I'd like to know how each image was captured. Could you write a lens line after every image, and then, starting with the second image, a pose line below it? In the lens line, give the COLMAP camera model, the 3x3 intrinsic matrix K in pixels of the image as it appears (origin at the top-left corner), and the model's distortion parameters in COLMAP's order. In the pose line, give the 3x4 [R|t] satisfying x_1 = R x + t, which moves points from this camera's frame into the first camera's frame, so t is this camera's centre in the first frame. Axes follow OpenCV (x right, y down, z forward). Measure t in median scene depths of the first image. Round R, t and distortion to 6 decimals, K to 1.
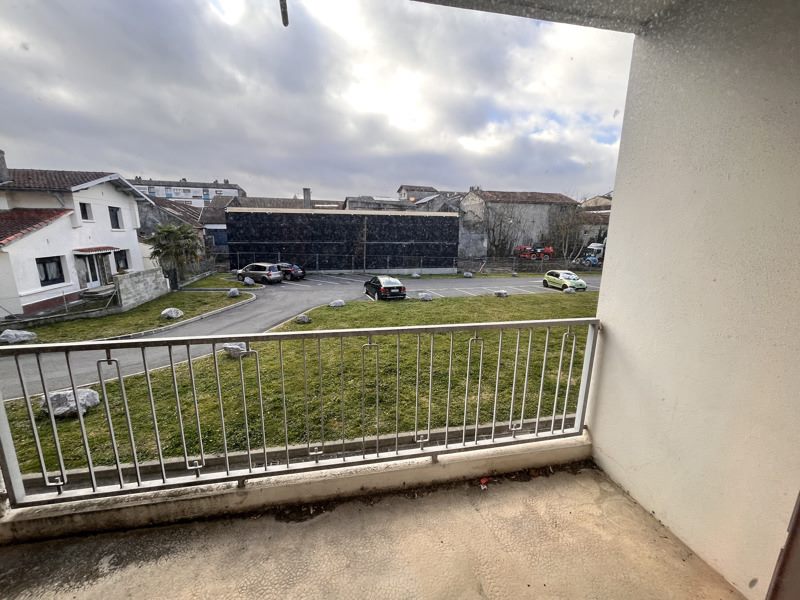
lens RADIAL K [[320.2, 0, 400.7], [0, 320.2, 299.3], [0, 0, 1]] dist [-0.002031, 0.000062]
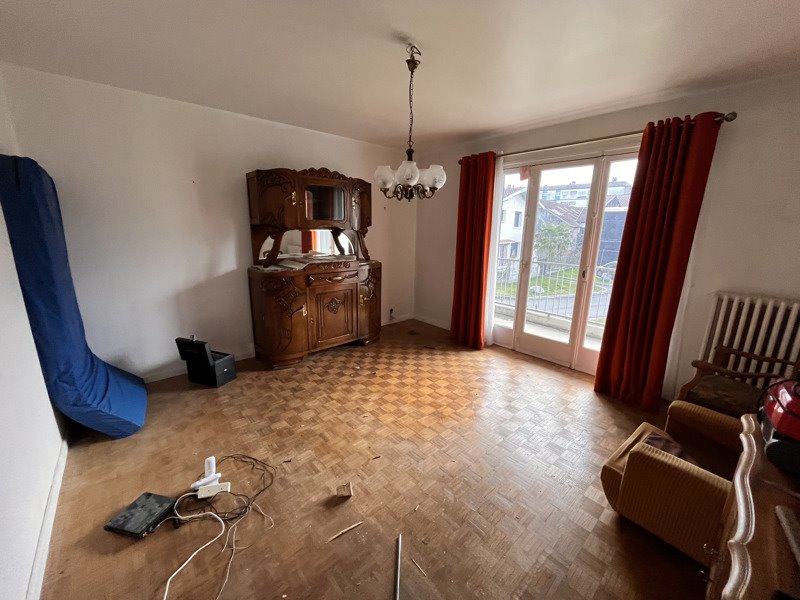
lens RADIAL K [[320.2, 0, 399.3], [0, 320.2, 301.3], [0, 0, 1]] dist [-0.002031, 0.000062]
pose [[0.500532, 0.196848, -0.843041, 0.097756], [-0.189959, 0.975047, 0.114888, 0.031241], [0.844620, 0.102638, 0.525436, -0.132921]]
